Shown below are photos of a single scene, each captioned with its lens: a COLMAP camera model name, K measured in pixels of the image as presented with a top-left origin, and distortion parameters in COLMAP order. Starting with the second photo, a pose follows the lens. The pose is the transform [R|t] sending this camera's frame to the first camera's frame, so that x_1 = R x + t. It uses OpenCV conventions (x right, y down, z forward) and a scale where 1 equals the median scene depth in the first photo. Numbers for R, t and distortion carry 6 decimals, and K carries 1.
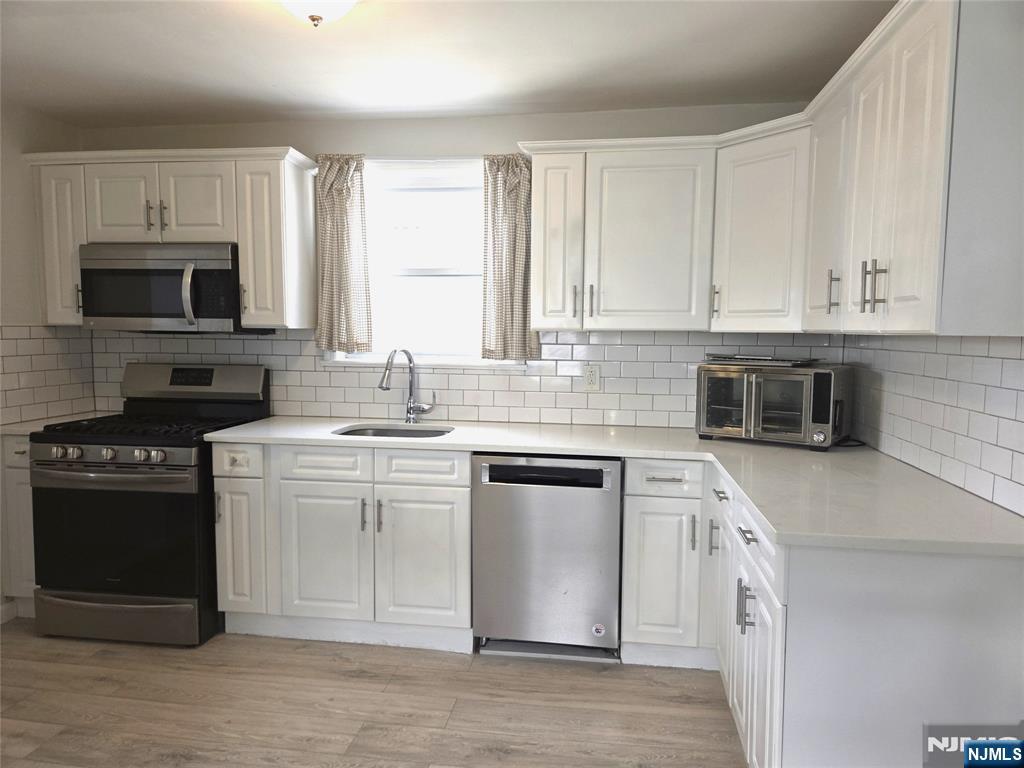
lens RADIAL K [[688.2, 0, 512.0], [0, 688.2, 384.0], [0, 0, 1]] dist [0.056867, -0.058665]
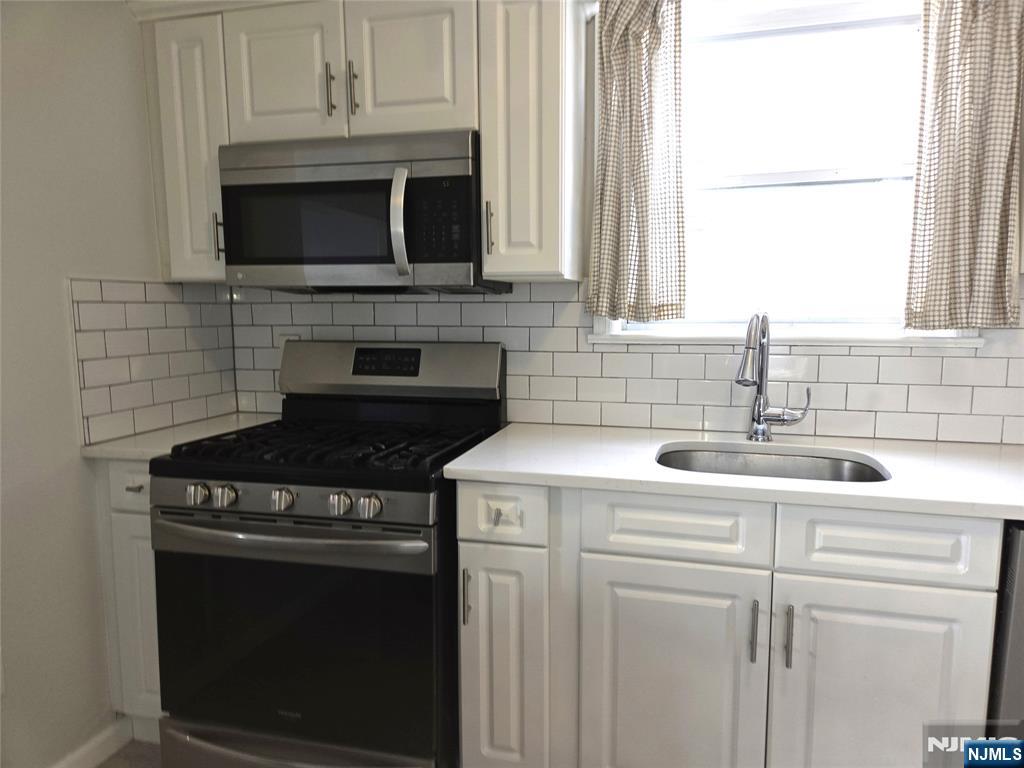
lens RADIAL K [[684.9, 0, 515.2], [0, 684.9, 383.2], [0, 0, 1]] dist [0.070230, -0.061744]
pose [[0.994232, 0.000091, -0.107249, -0.303044], [0.003259, 0.999512, 0.031056, -0.010862], [0.107199, -0.031226, 0.993747, 0.425743]]
